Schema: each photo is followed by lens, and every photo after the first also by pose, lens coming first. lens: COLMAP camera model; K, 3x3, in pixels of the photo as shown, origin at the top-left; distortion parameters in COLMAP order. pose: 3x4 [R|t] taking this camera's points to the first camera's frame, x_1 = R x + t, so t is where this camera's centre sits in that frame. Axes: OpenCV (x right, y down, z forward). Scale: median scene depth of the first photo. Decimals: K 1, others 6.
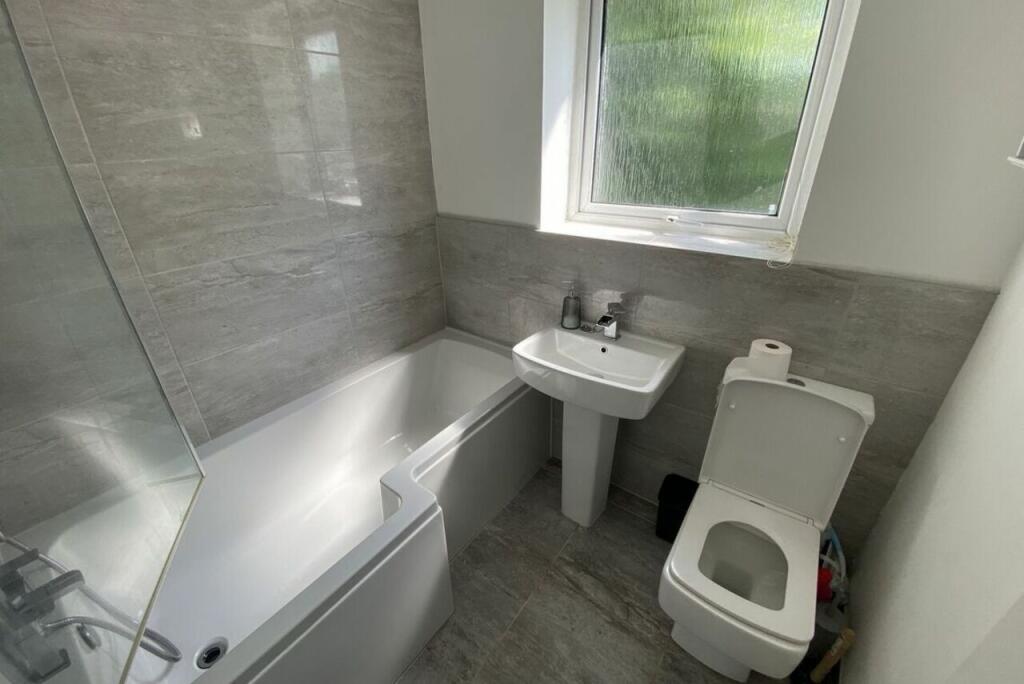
lens RADIAL K [[420.2, 0, 517.8], [0, 420.2, 348.5], [0, 0, 1]] dist [-0.009359, -0.006671]
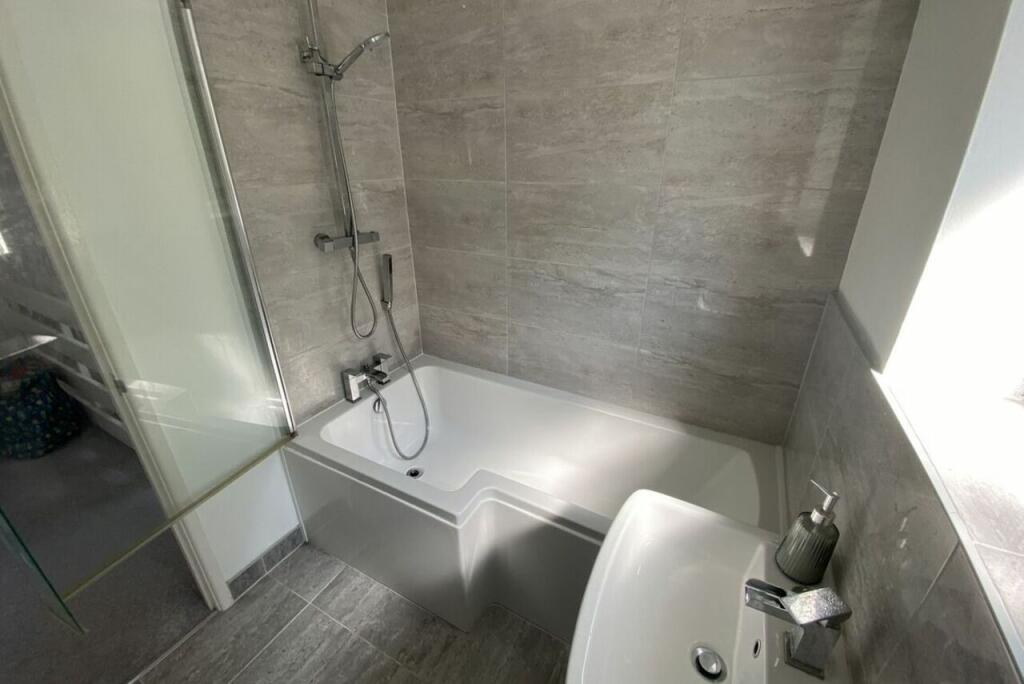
lens RADIAL K [[420.2, 0, 512.7], [0, 420.2, 336.8], [0, 0, 1]] dist [-0.009359, -0.006671]
pose [[0.118867, 0.414783, -0.902123, 0.485626], [-0.431909, 0.839702, 0.329173, -0.363332], [0.894050, 0.350507, 0.278961, 0.576157]]
